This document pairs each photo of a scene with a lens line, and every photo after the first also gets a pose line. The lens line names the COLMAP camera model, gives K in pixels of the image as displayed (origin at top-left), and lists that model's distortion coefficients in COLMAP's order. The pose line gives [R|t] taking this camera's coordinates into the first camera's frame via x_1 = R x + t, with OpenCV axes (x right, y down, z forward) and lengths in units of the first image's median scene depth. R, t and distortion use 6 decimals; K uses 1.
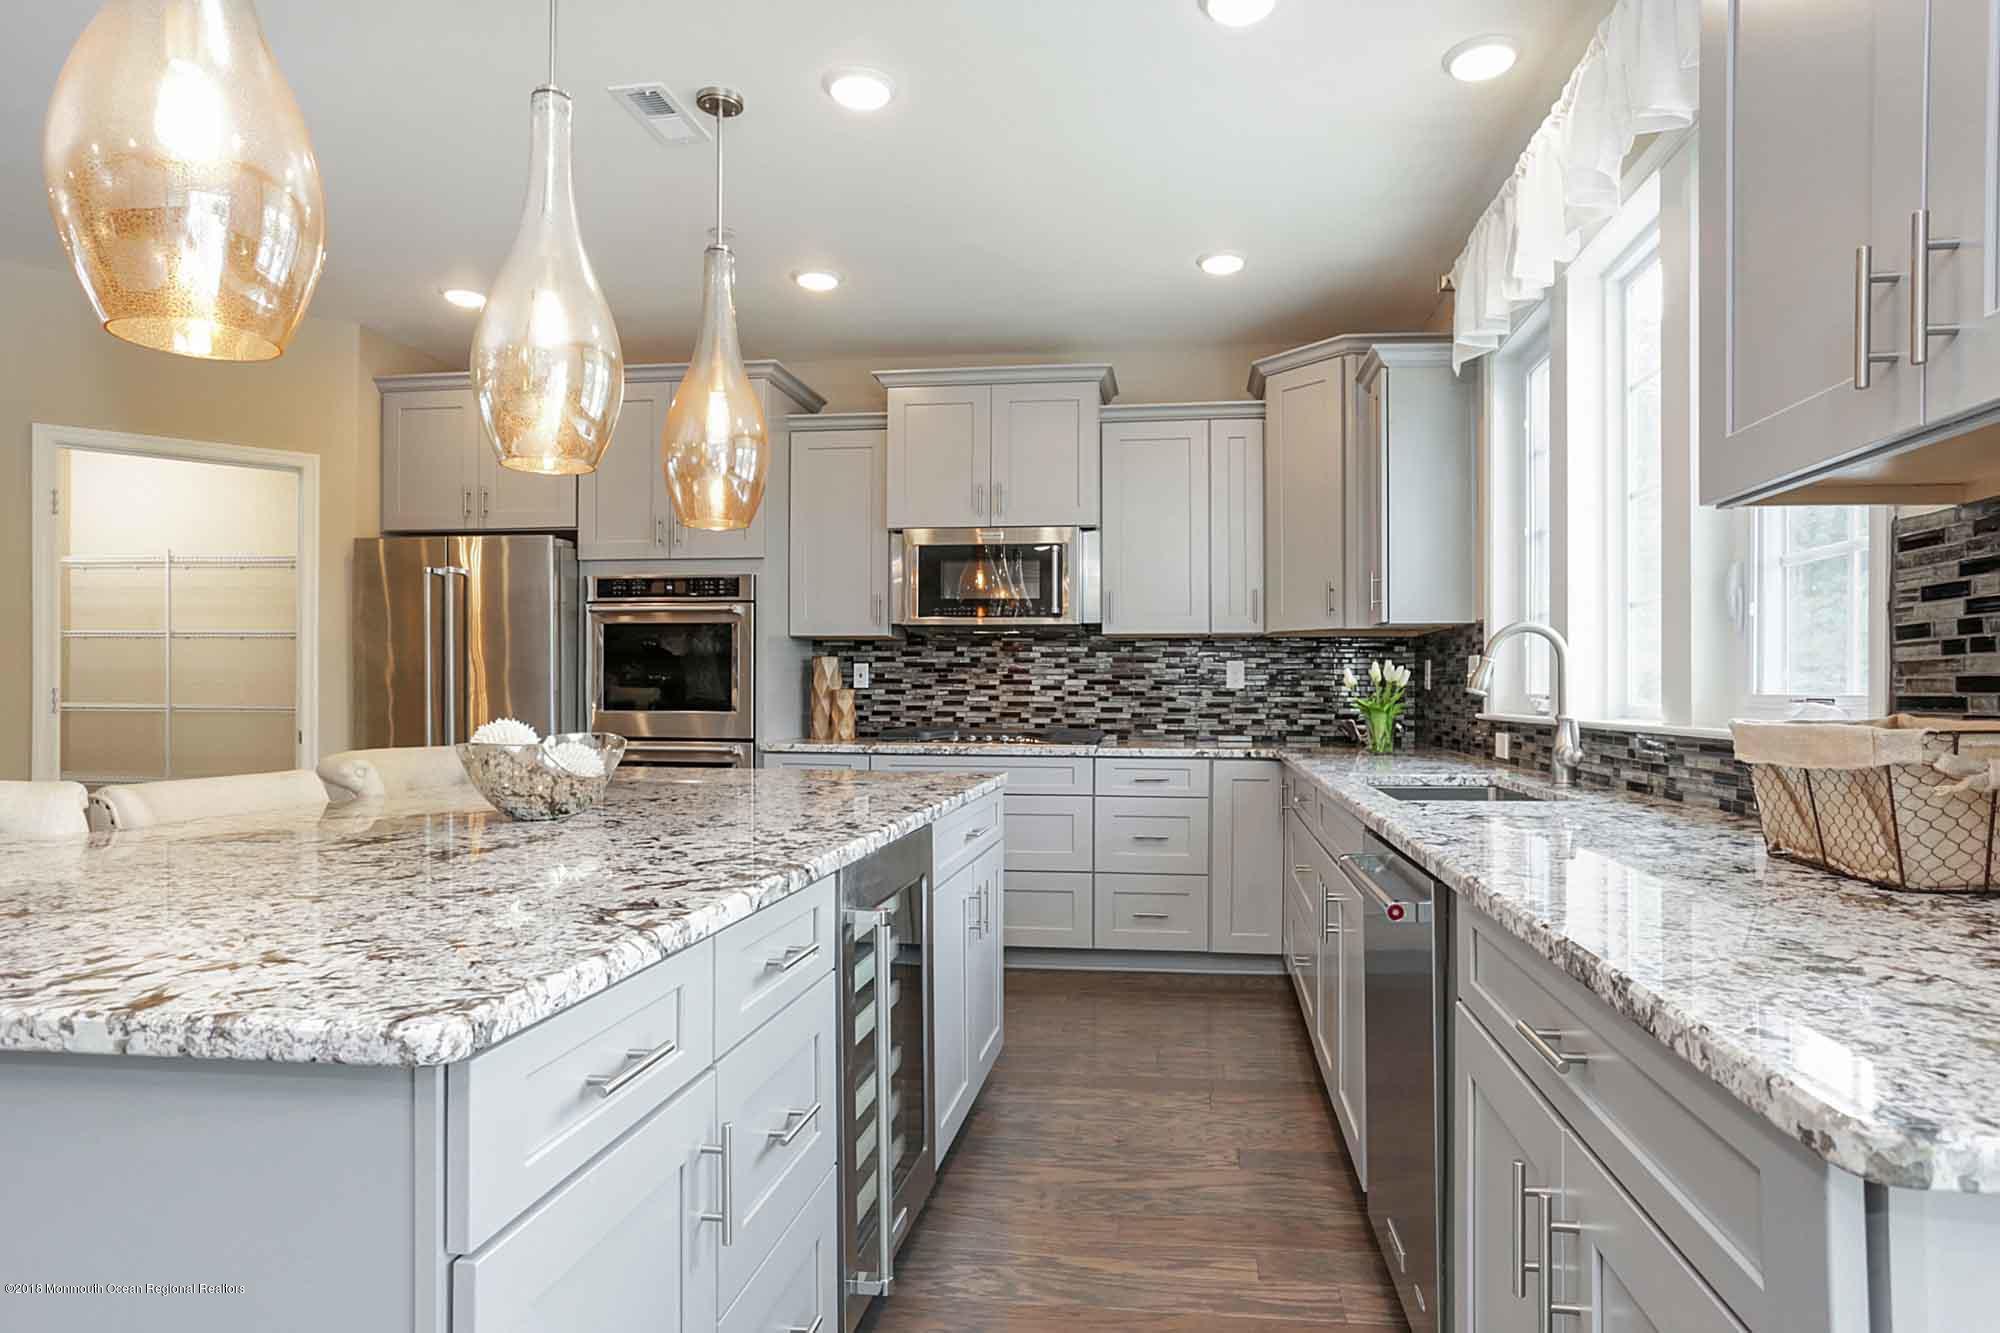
lens RADIAL K [[1136.5, 0, 1000.0], [0, 1136.5, 666.5], [0, 0, 1]] dist [-0.001664, -0.000213]
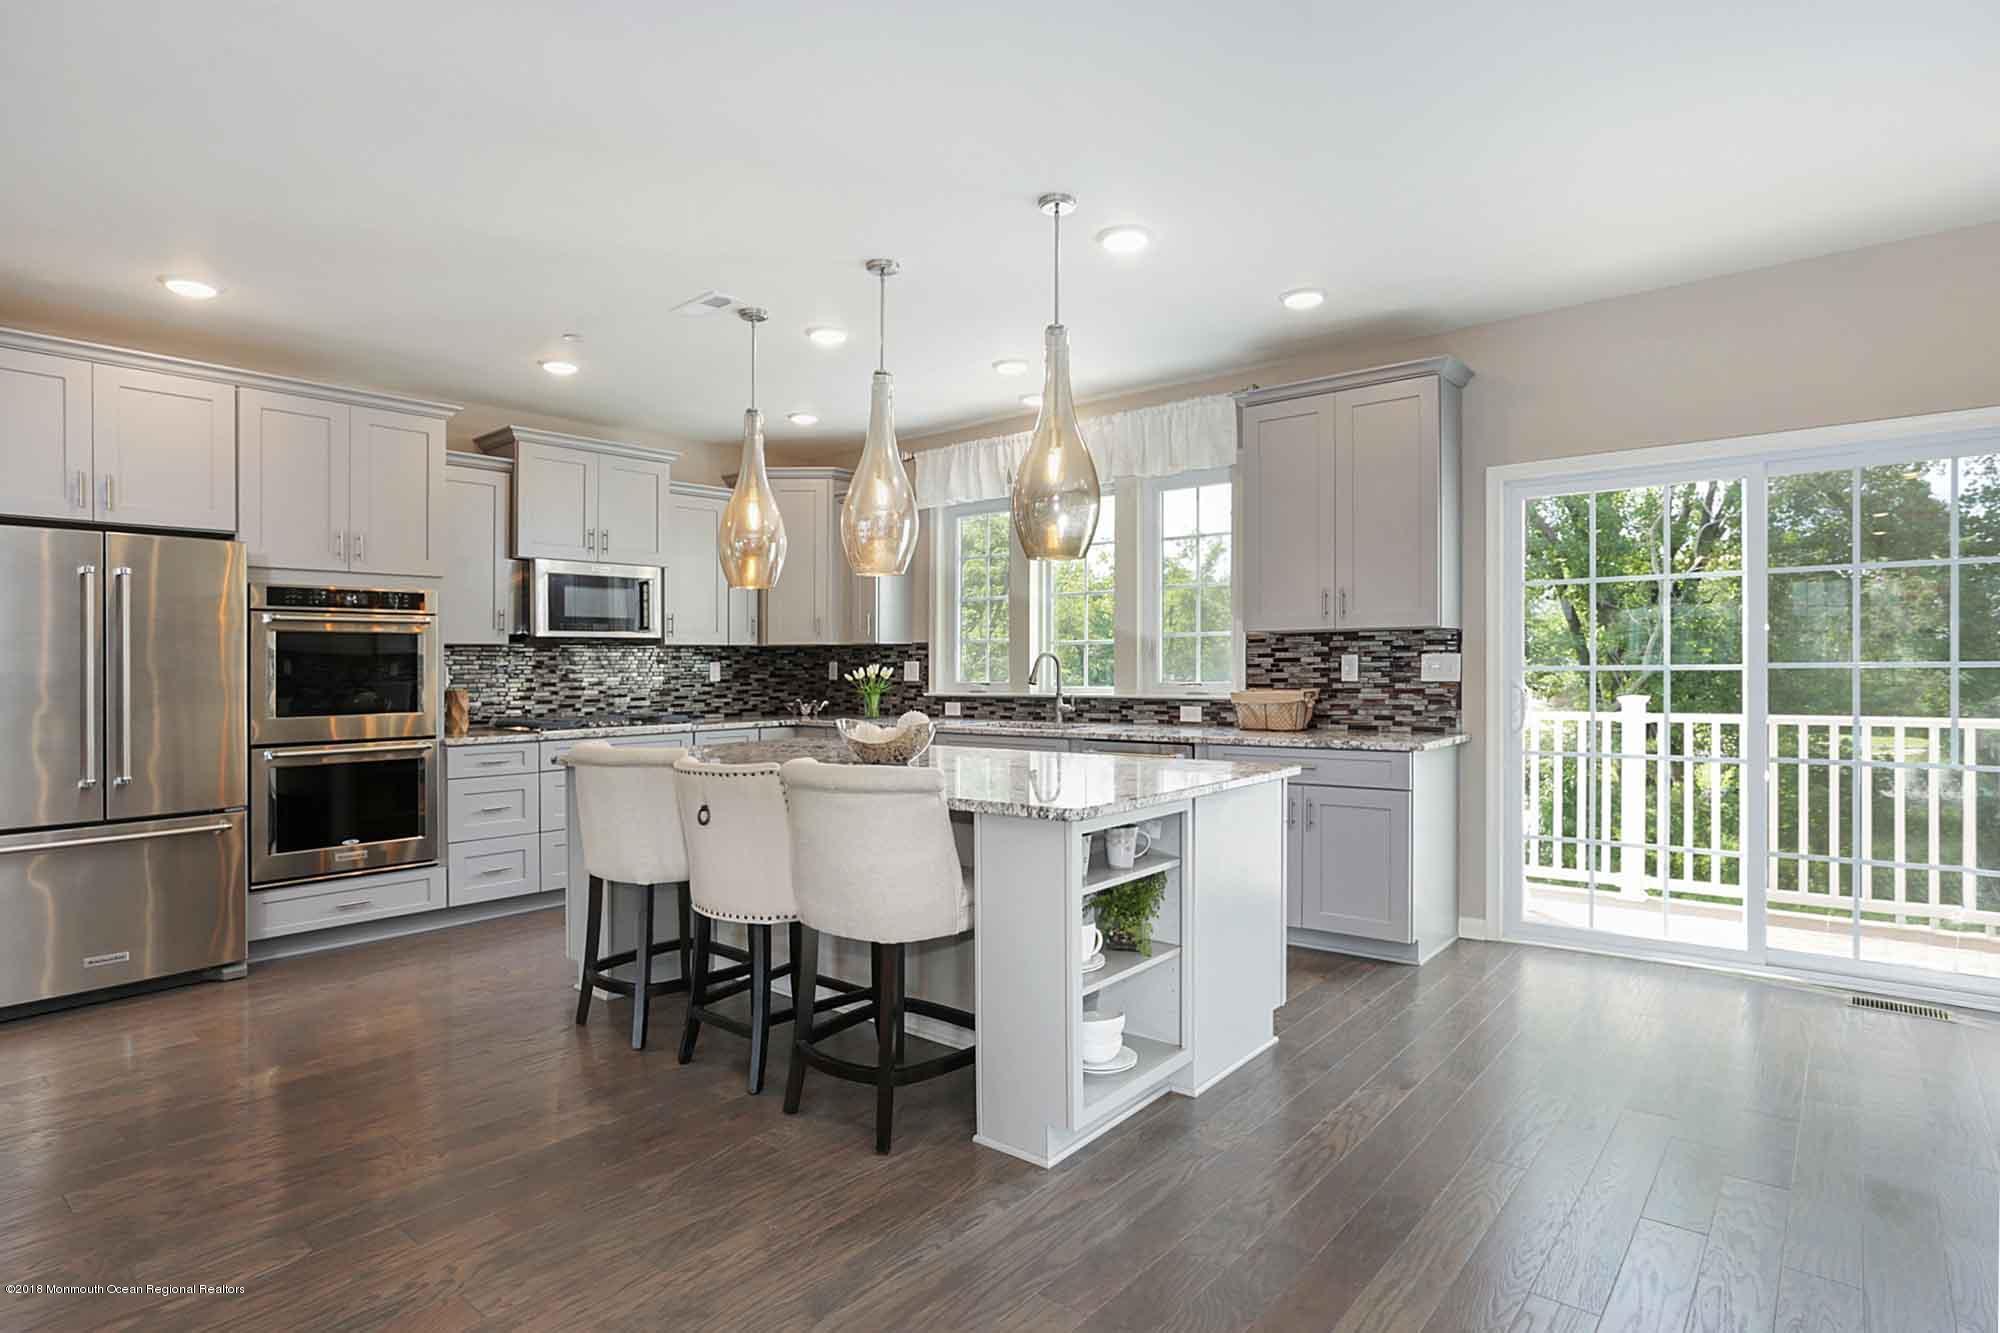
lens RADIAL K [[1044.7, 0, 1000.0], [0, 1044.7, 666.5], [0, 0, 1]] dist [-0.035444, 0.000306]
pose [[0.539502, -0.010168, 0.841923, -0.726232], [-0.005161, 0.999868, 0.015382, -0.022428], [-0.841969, -0.012644, 0.539378, -0.032856]]
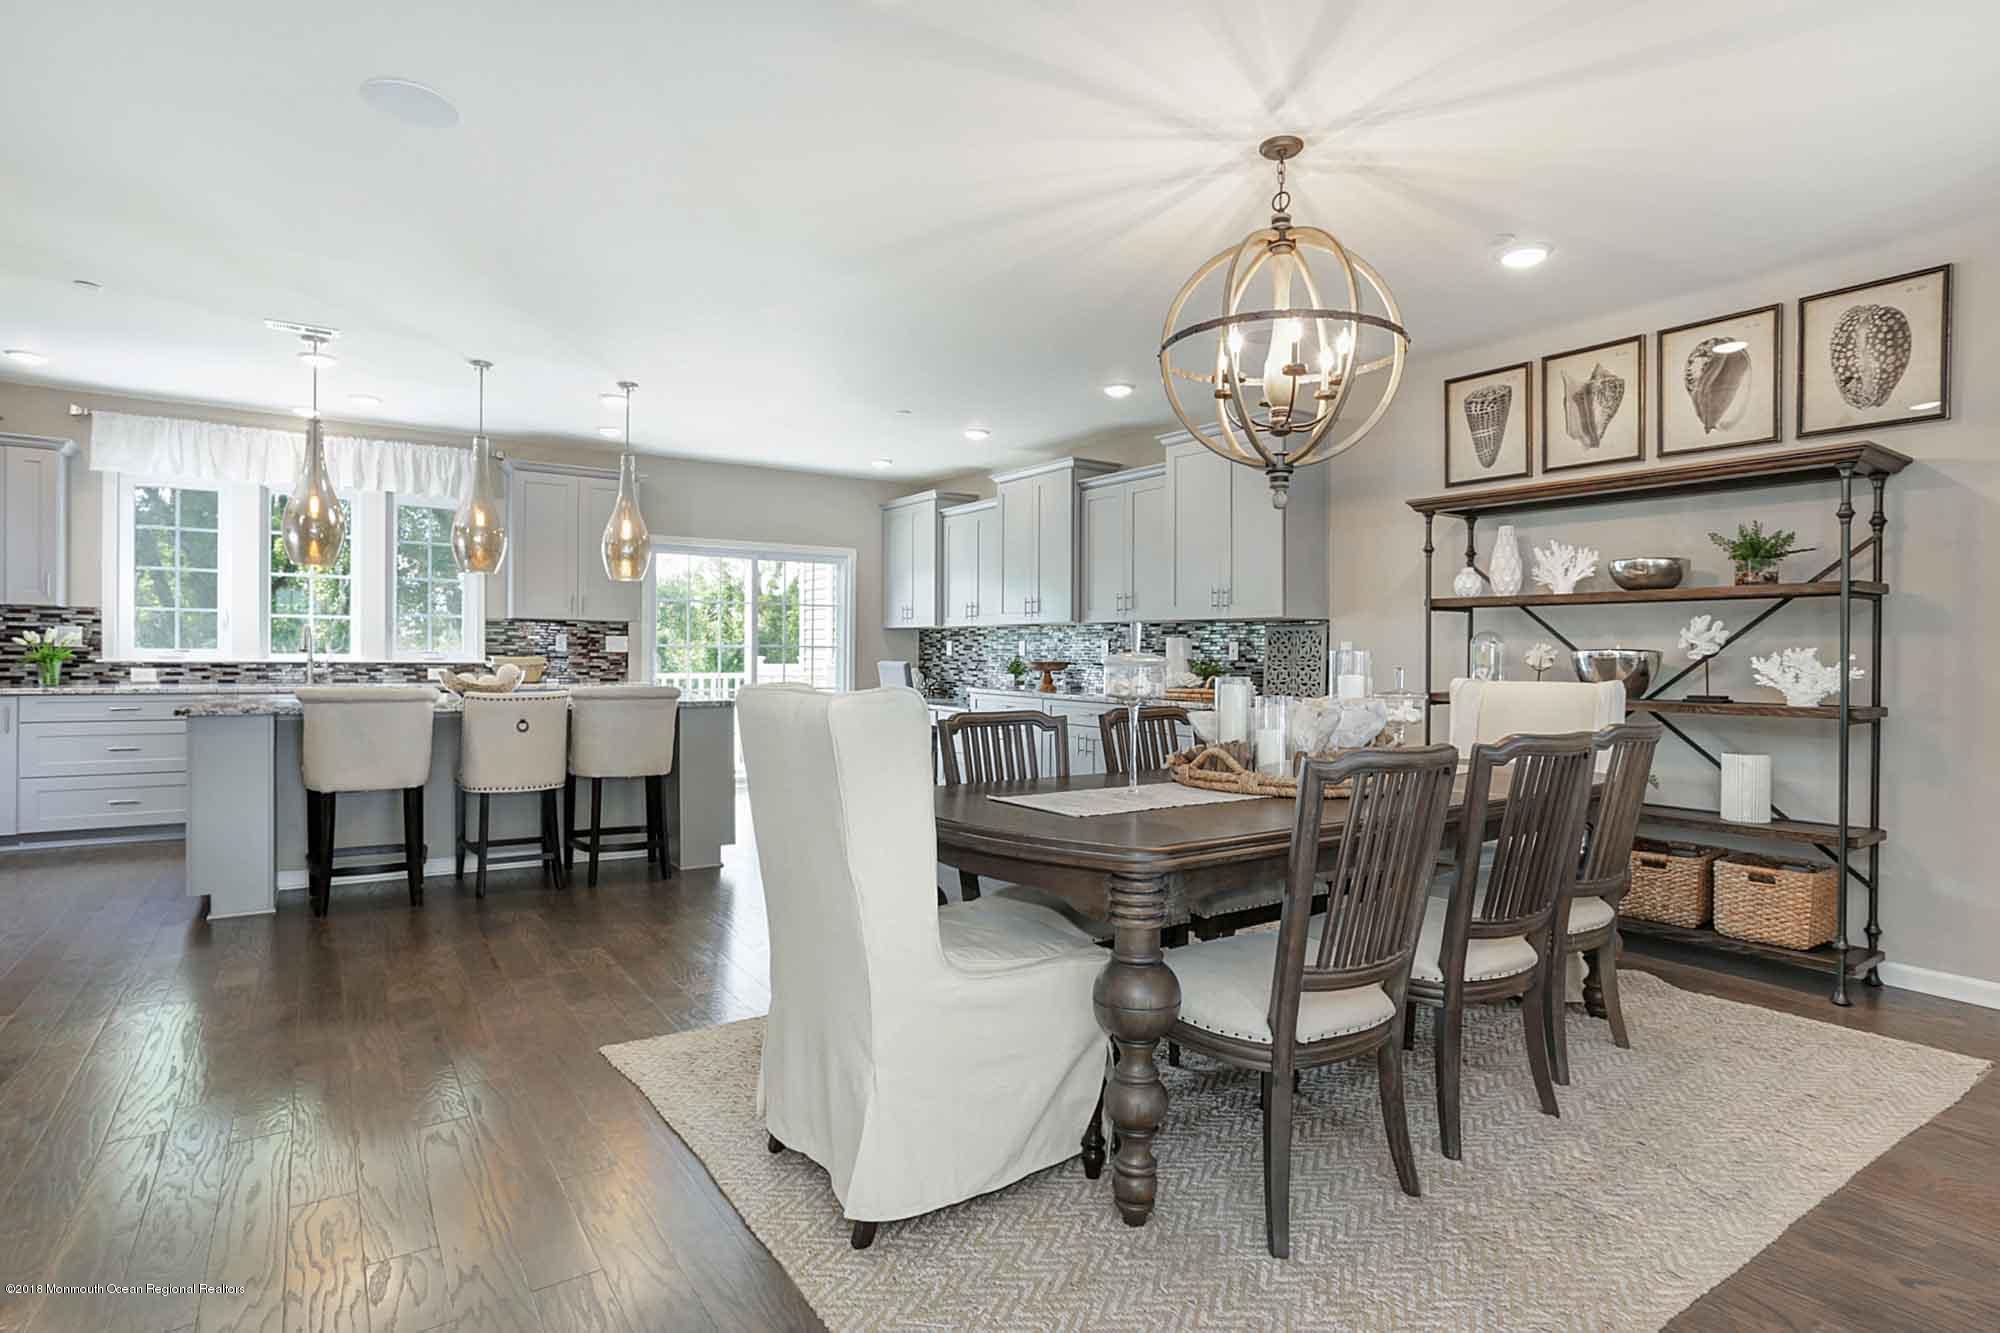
lens RADIAL K [[1044.7, 0, 1000.0], [0, 1044.7, 666.5], [0, 0, 1]] dist [-0.035444, 0.000306]
pose [[-0.652291, -0.020207, 0.757699, -1.320185], [-0.031117, 0.999516, -0.000131, 0.006297], [-0.757329, -0.023663, -0.652604, 0.712053]]
